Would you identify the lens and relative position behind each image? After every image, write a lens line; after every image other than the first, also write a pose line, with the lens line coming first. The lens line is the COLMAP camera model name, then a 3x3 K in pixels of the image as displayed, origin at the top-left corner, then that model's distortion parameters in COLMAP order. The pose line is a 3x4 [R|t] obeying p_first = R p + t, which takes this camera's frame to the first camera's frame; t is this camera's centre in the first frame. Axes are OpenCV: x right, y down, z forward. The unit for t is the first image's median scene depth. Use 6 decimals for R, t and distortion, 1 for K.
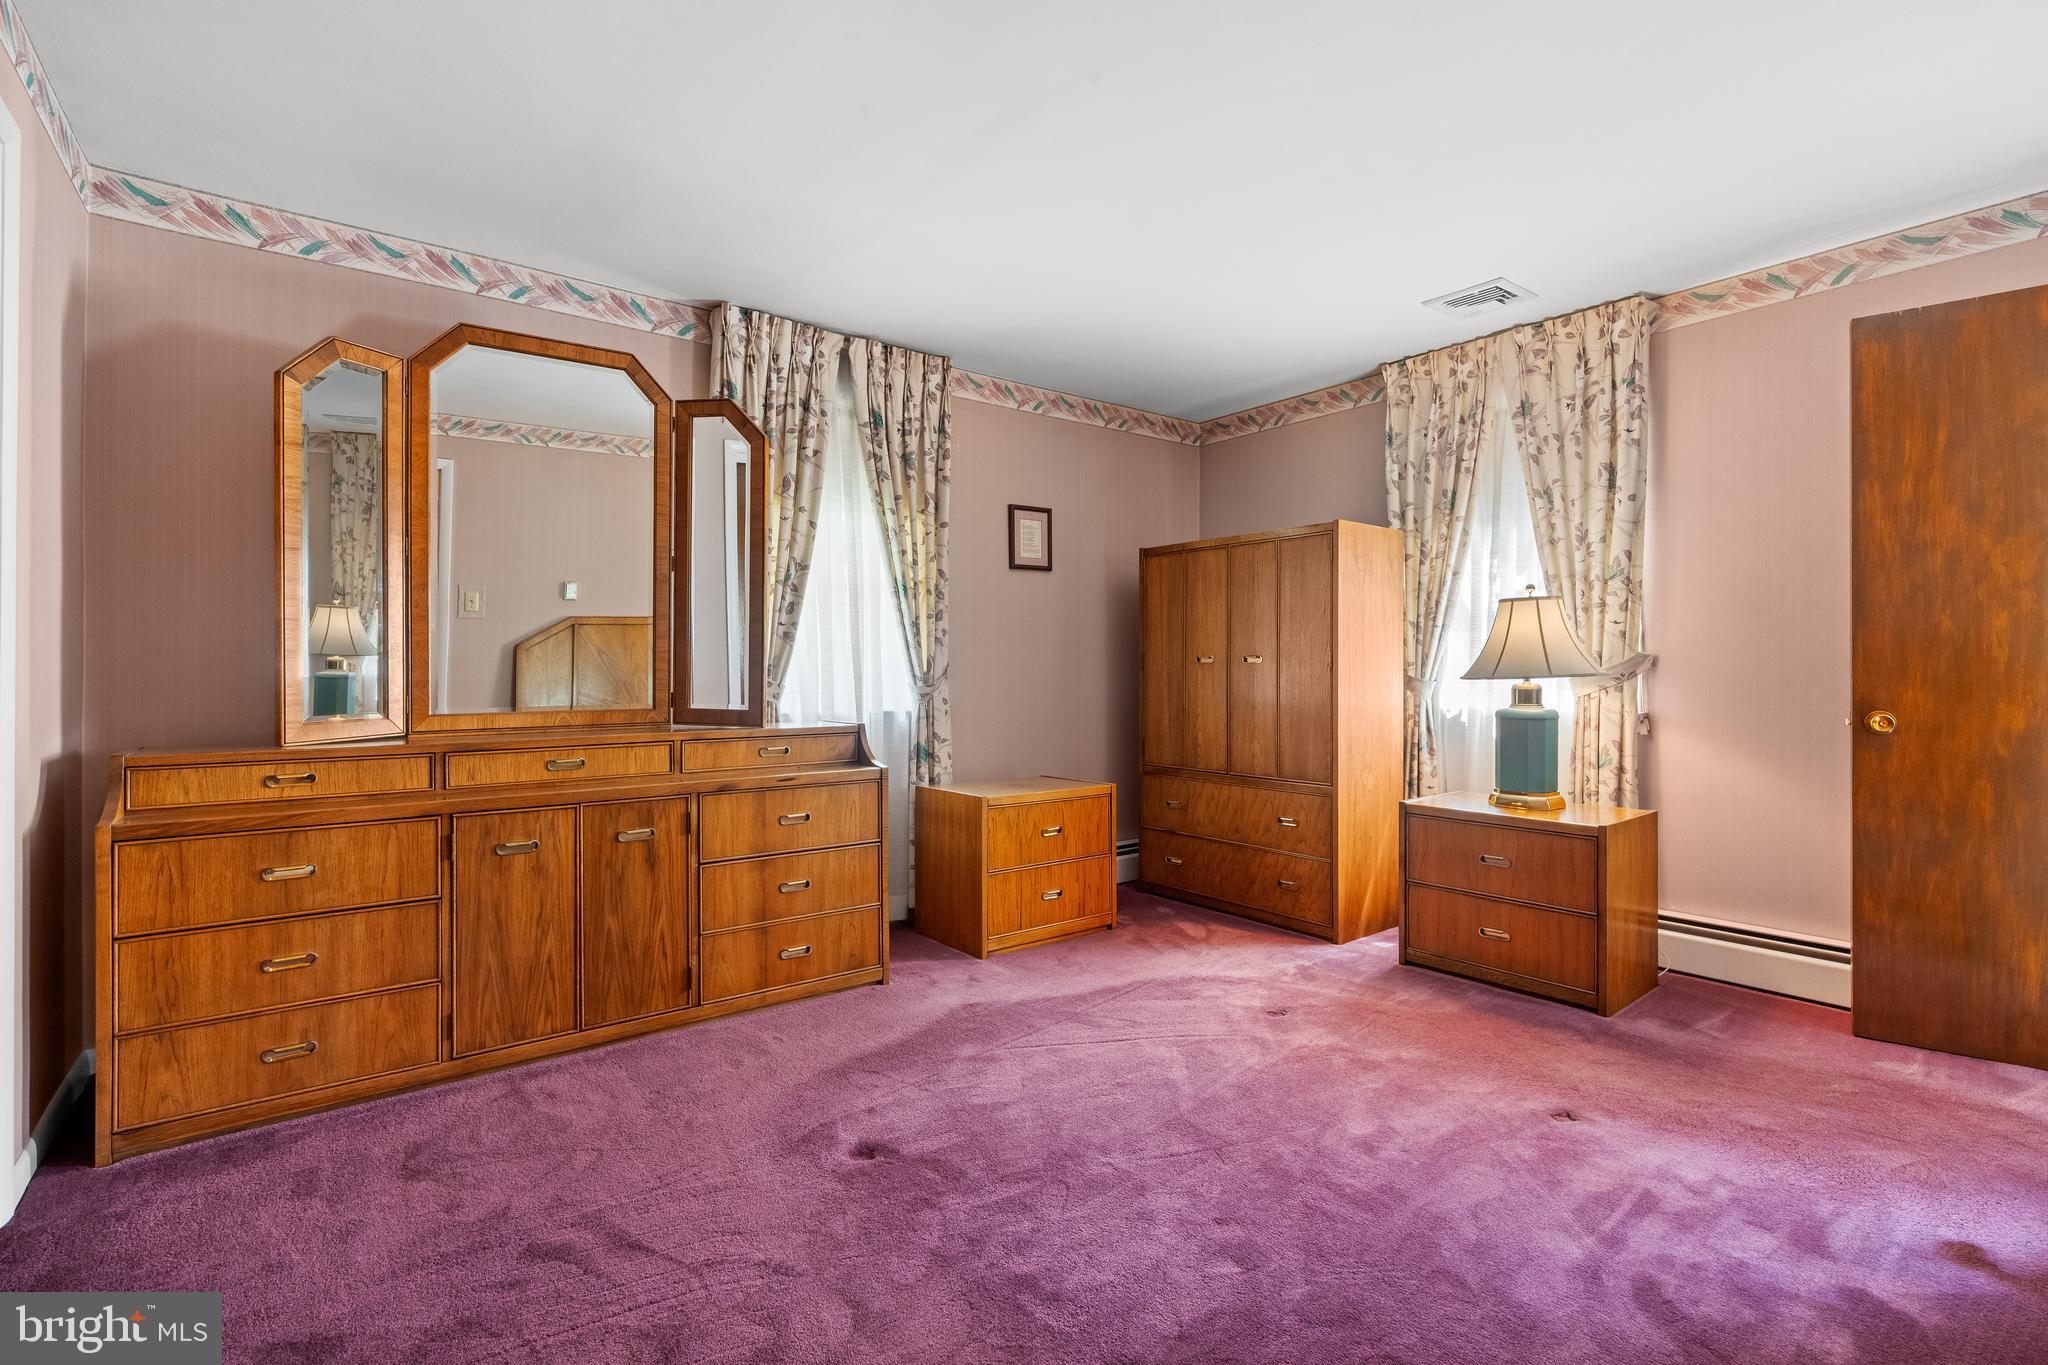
lens RADIAL K [[928.7, 0, 1008.1], [0, 928.7, 669.1], [0, 0, 1]] dist [-0.008350, 0.003679]
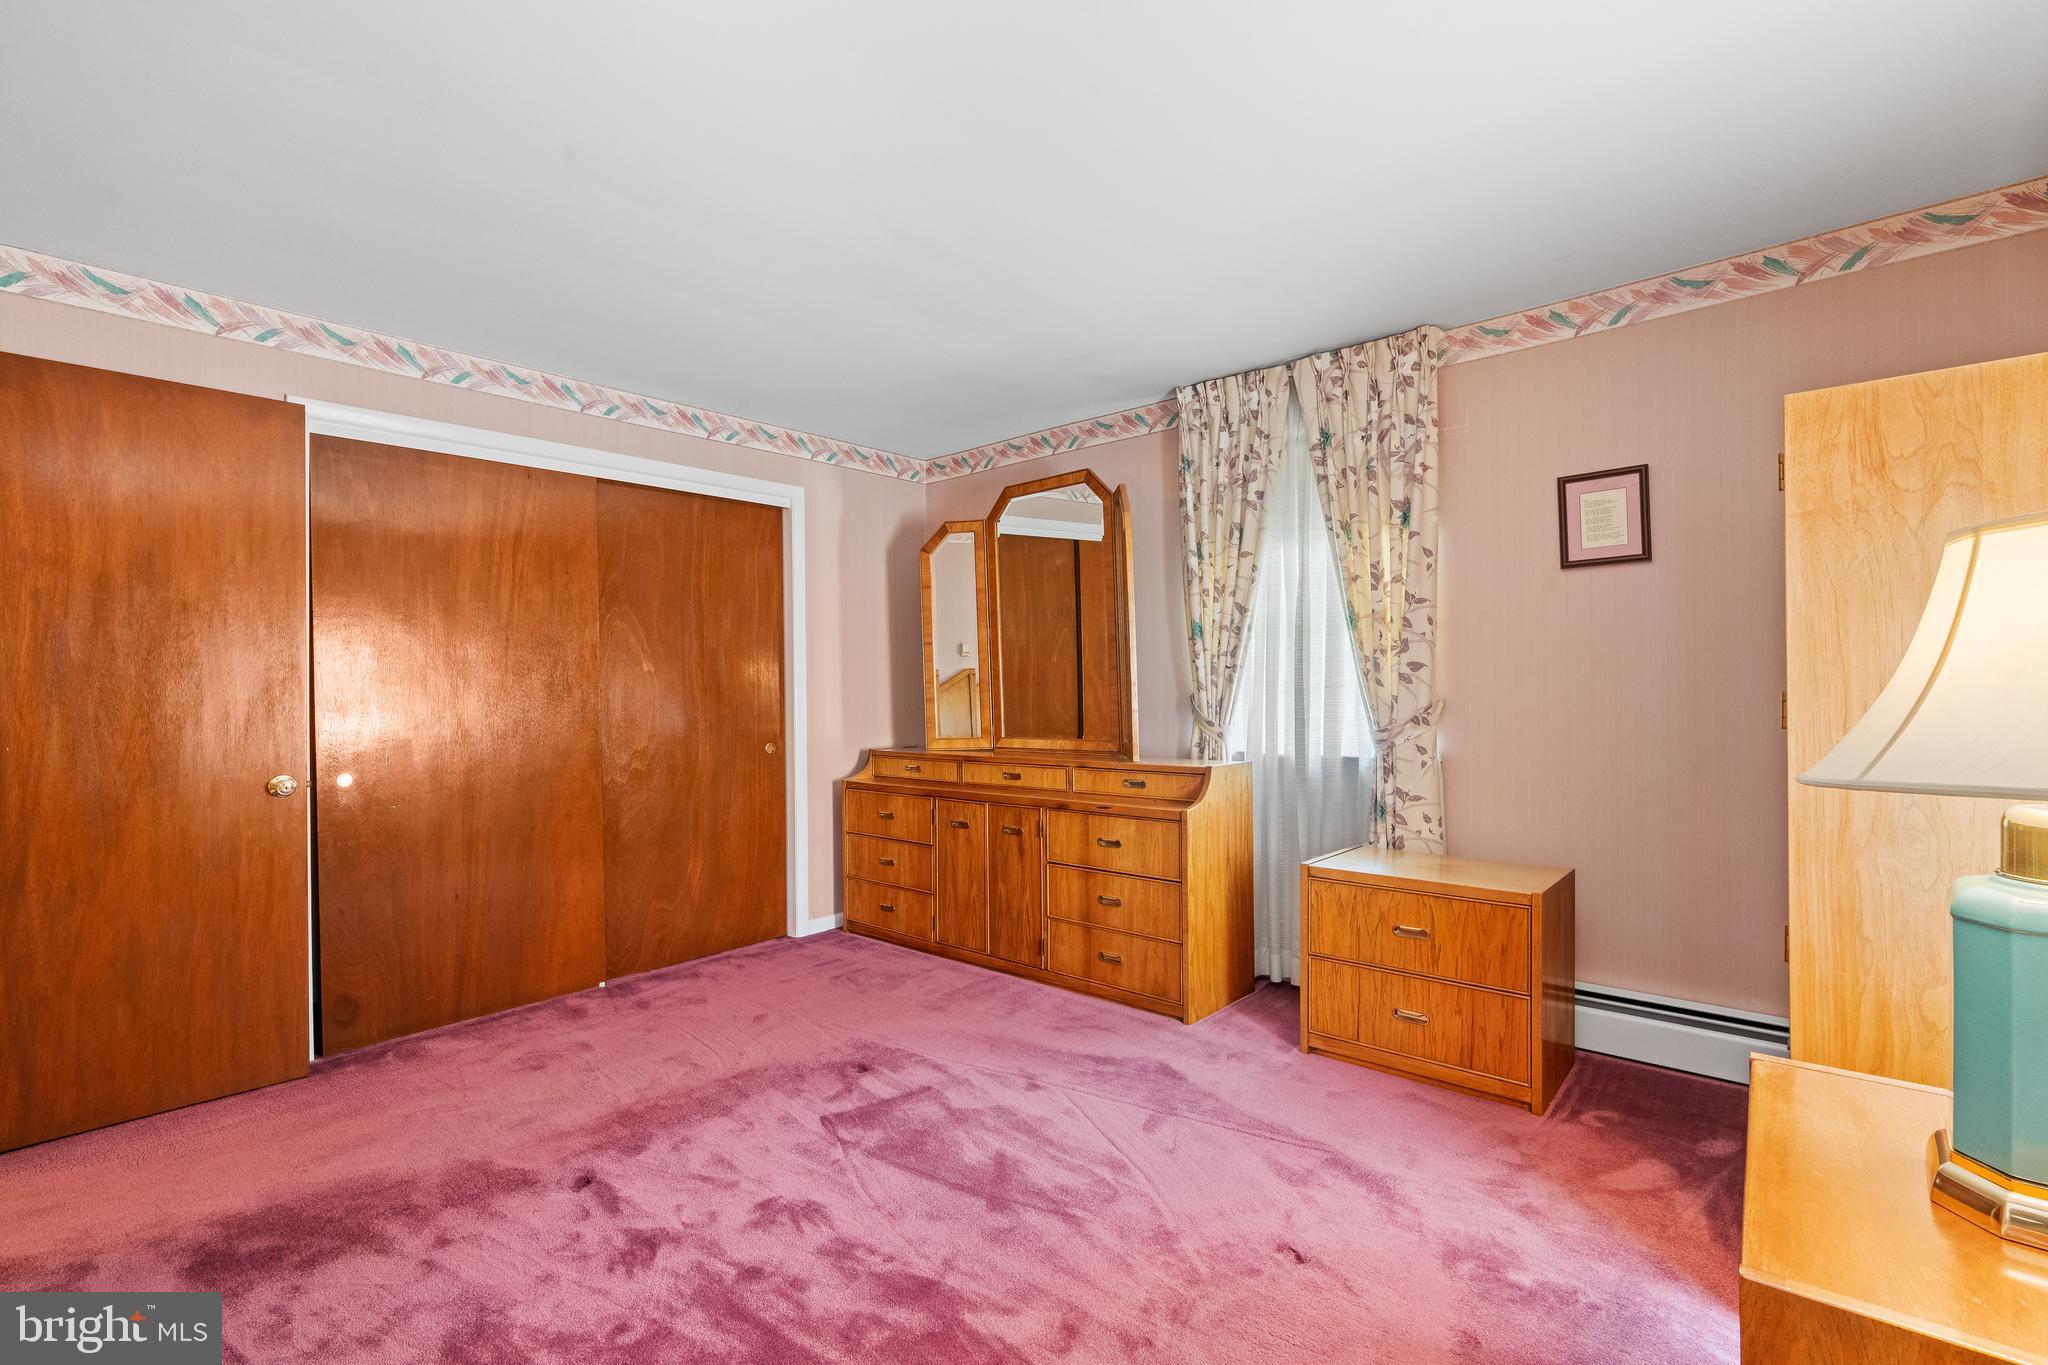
lens RADIAL K [[915.7, 0, 1024.0], [0, 915.7, 682.5], [0, 0, 1]] dist [-0.016288, 0.006977]
pose [[0.206139, -0.011777, -0.978452, 0.788420], [0.008182, 0.999913, -0.010312, -0.023916], [0.978489, -0.005880, 0.206217, 0.606538]]
